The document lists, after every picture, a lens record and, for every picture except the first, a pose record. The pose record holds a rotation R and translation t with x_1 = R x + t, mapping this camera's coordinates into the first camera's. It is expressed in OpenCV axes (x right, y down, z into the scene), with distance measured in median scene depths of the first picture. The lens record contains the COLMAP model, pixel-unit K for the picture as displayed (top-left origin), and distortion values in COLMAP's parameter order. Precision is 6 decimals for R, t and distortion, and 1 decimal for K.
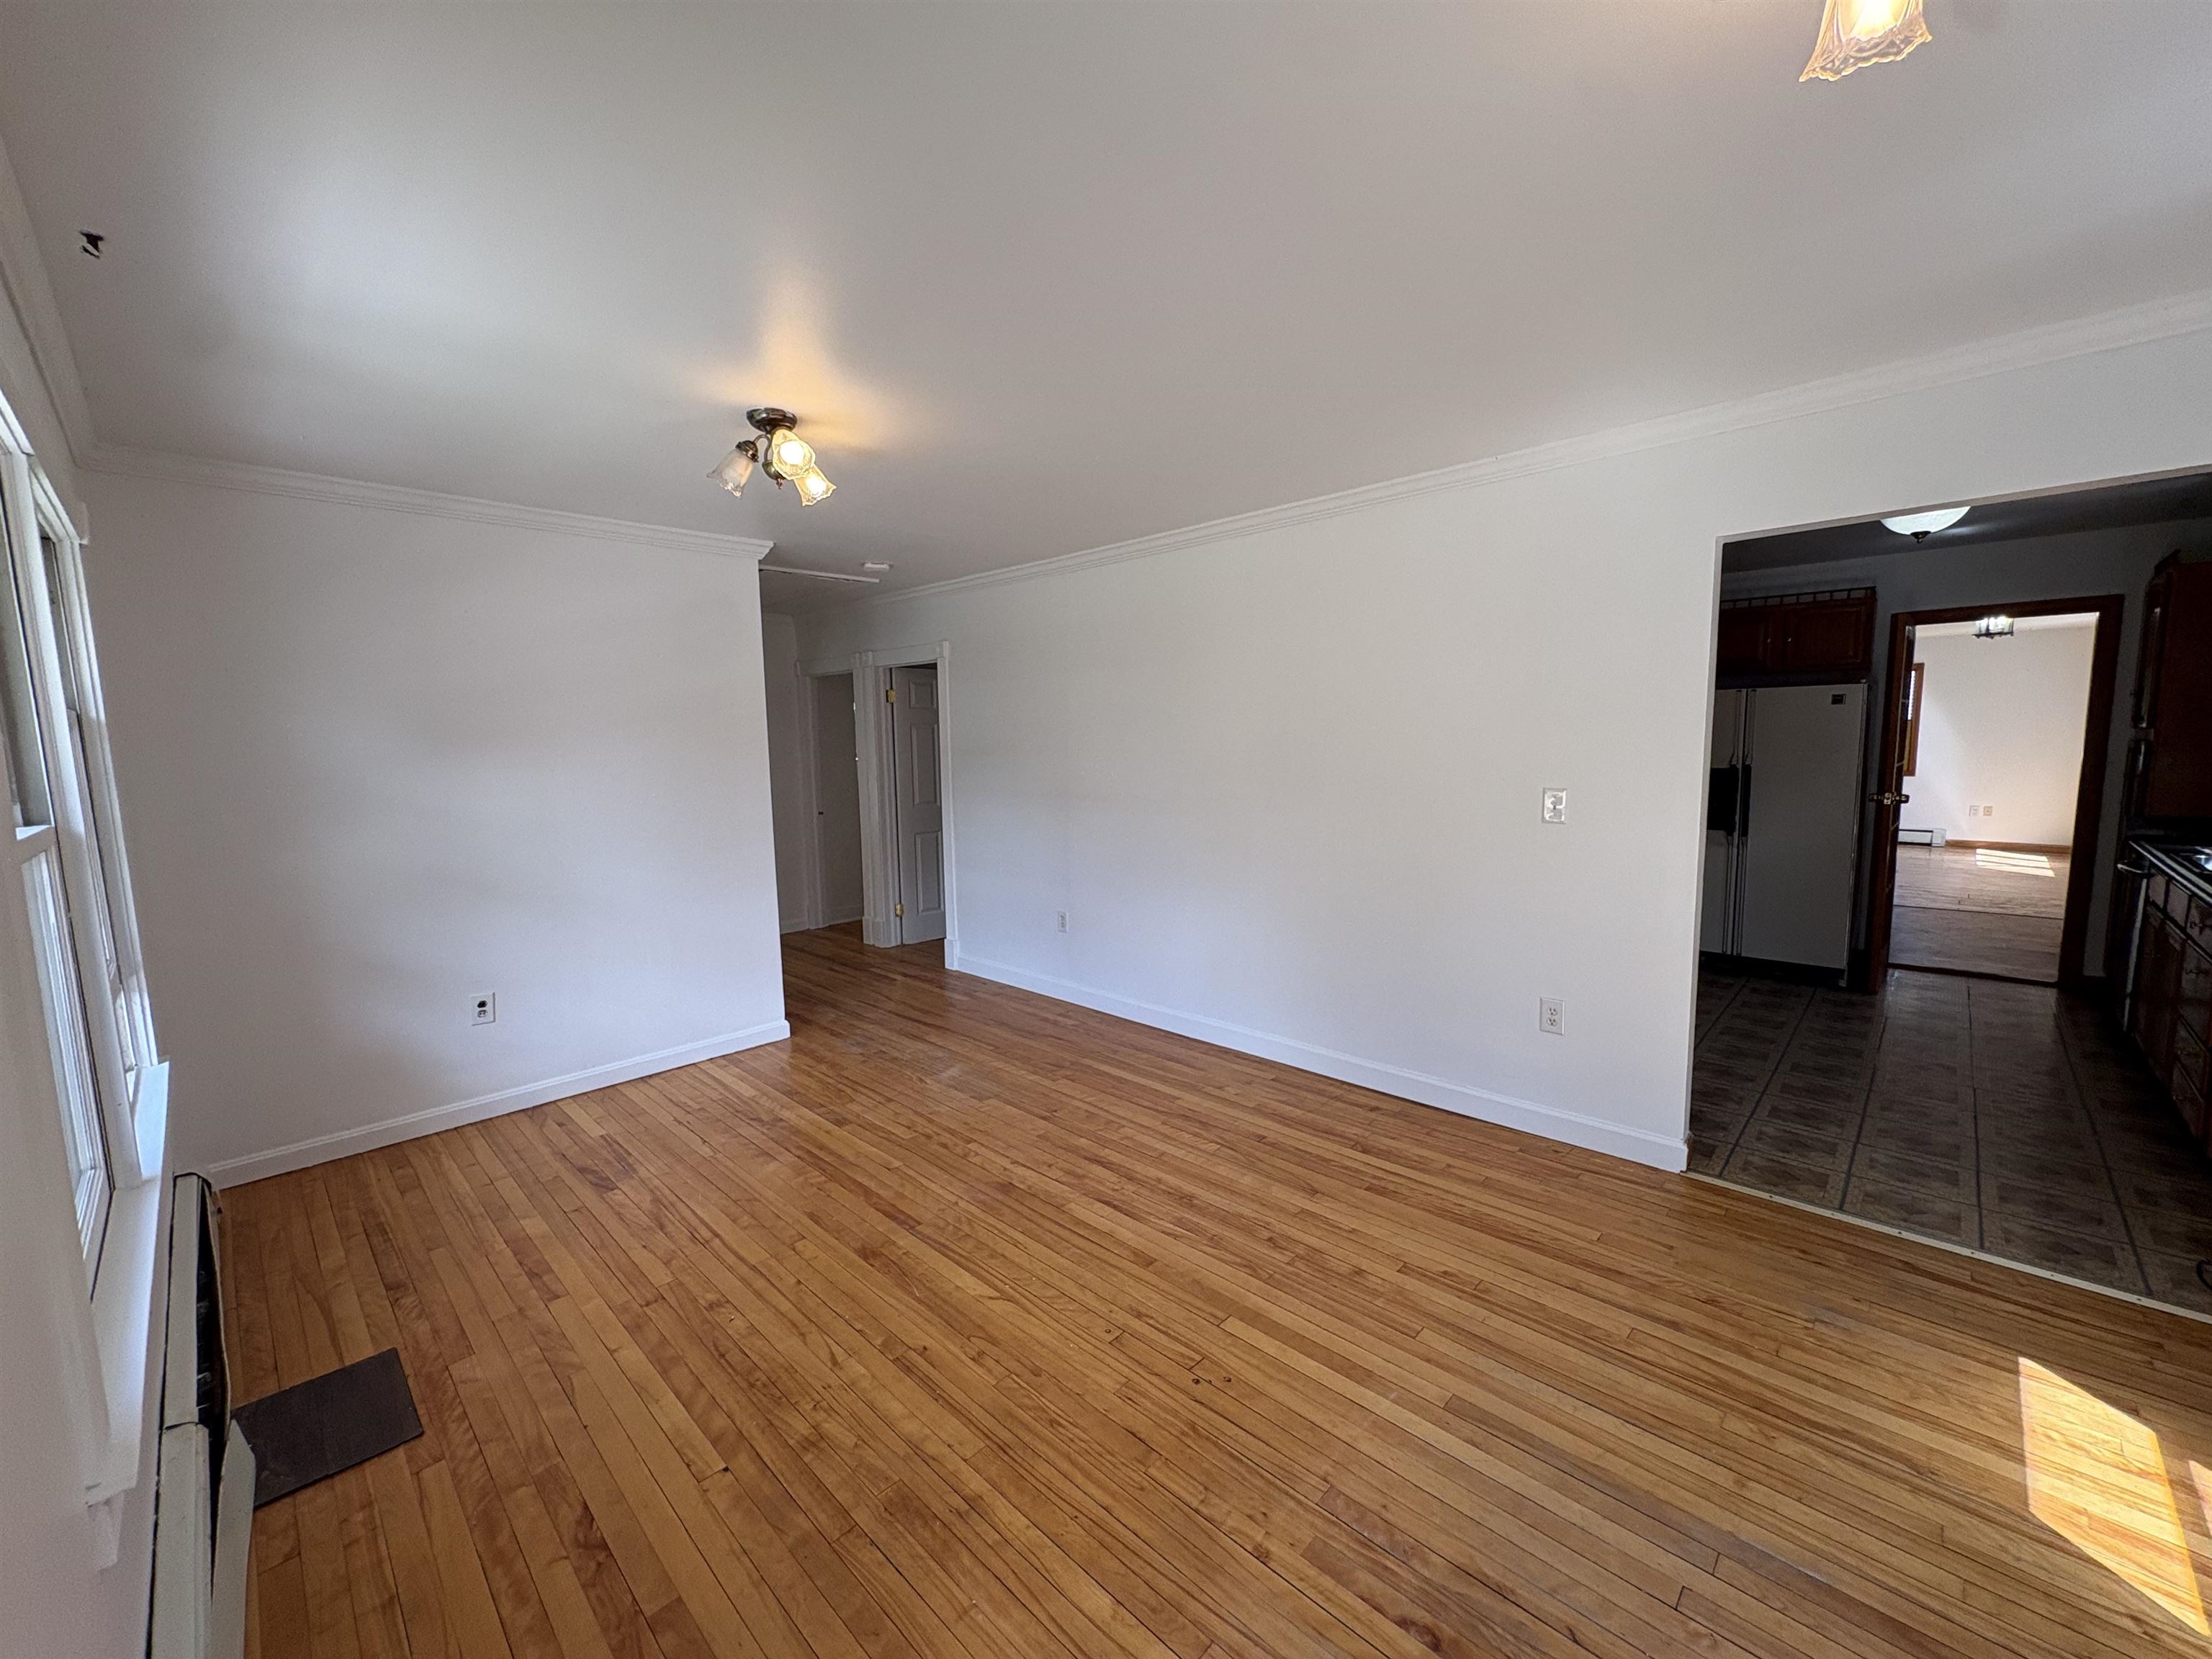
lens RADIAL K [[883.4, 0, 1102.1], [0, 883.4, 836.2], [0, 0, 1]] dist [-0.000036, -0.000675]
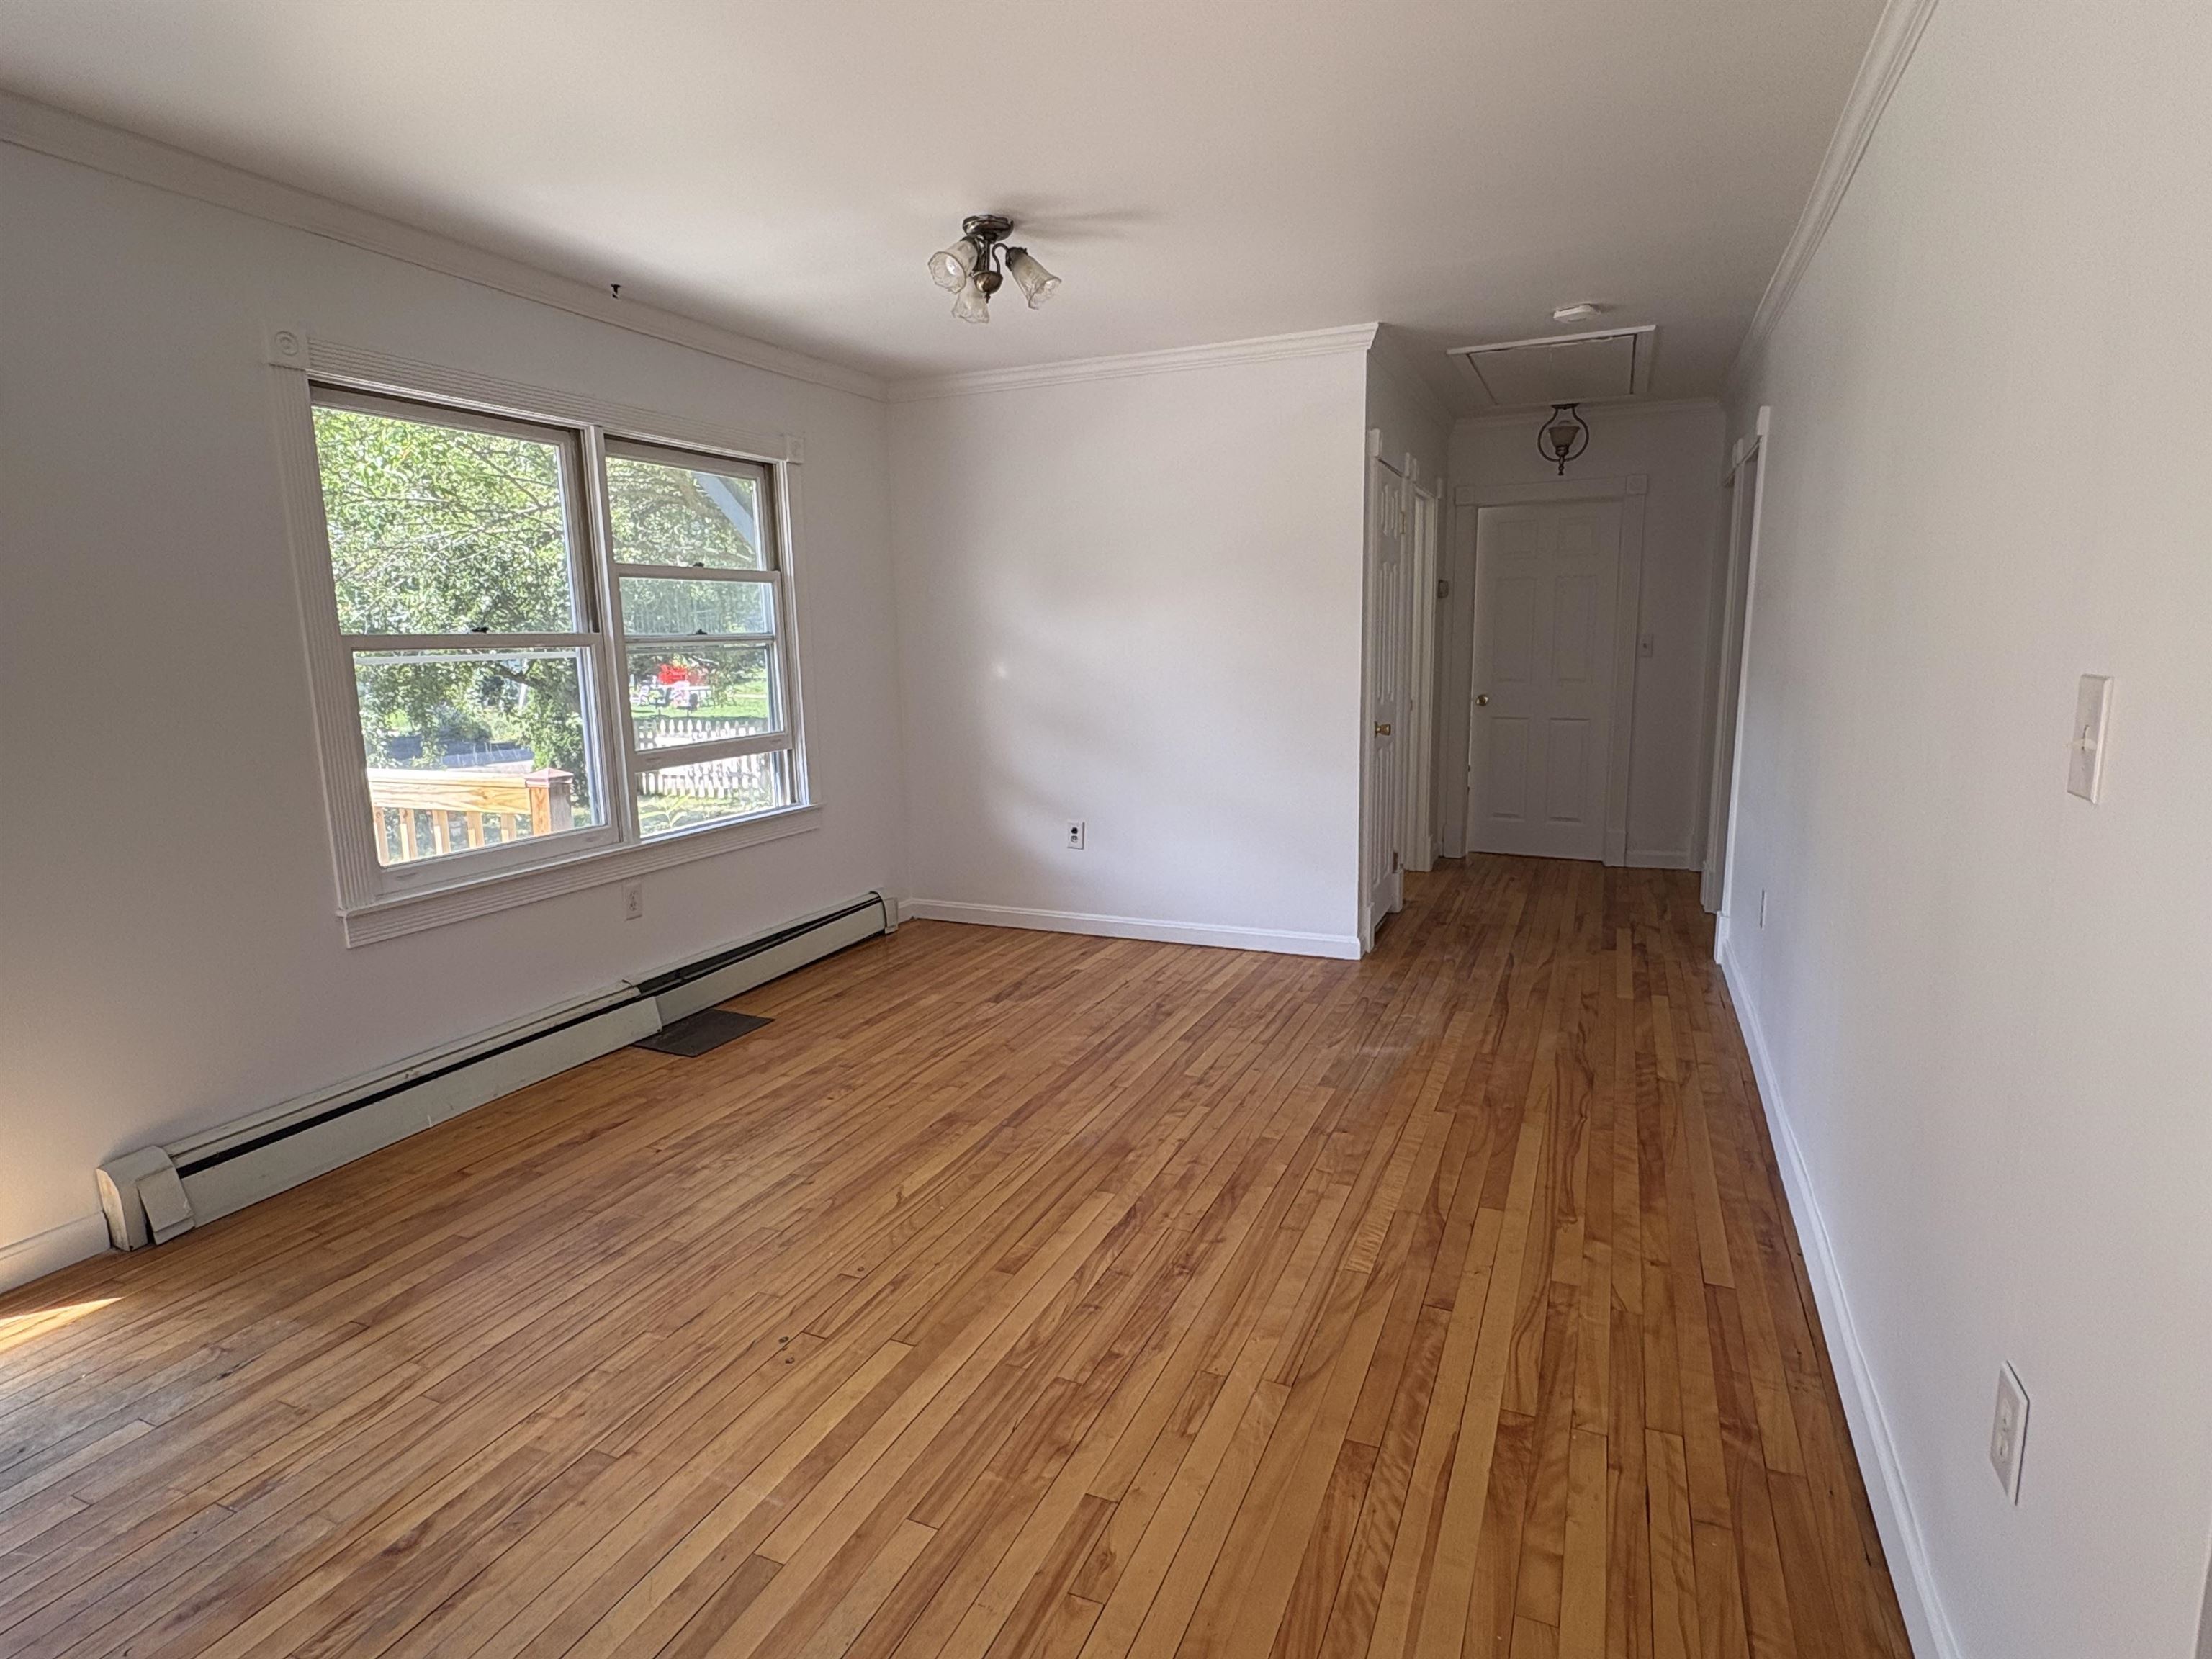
lens RADIAL K [[1169.4, 0, 1096.9], [0, 1169.4, 834.6], [0, 0, 1]] dist [-0.003806, 0.002320]
pose [[0.346539, 0.171666, -0.922194, 0.776621], [-0.093204, 0.984548, 0.148249, -0.028759], [0.933394, 0.034578, 0.357185, 0.587476]]
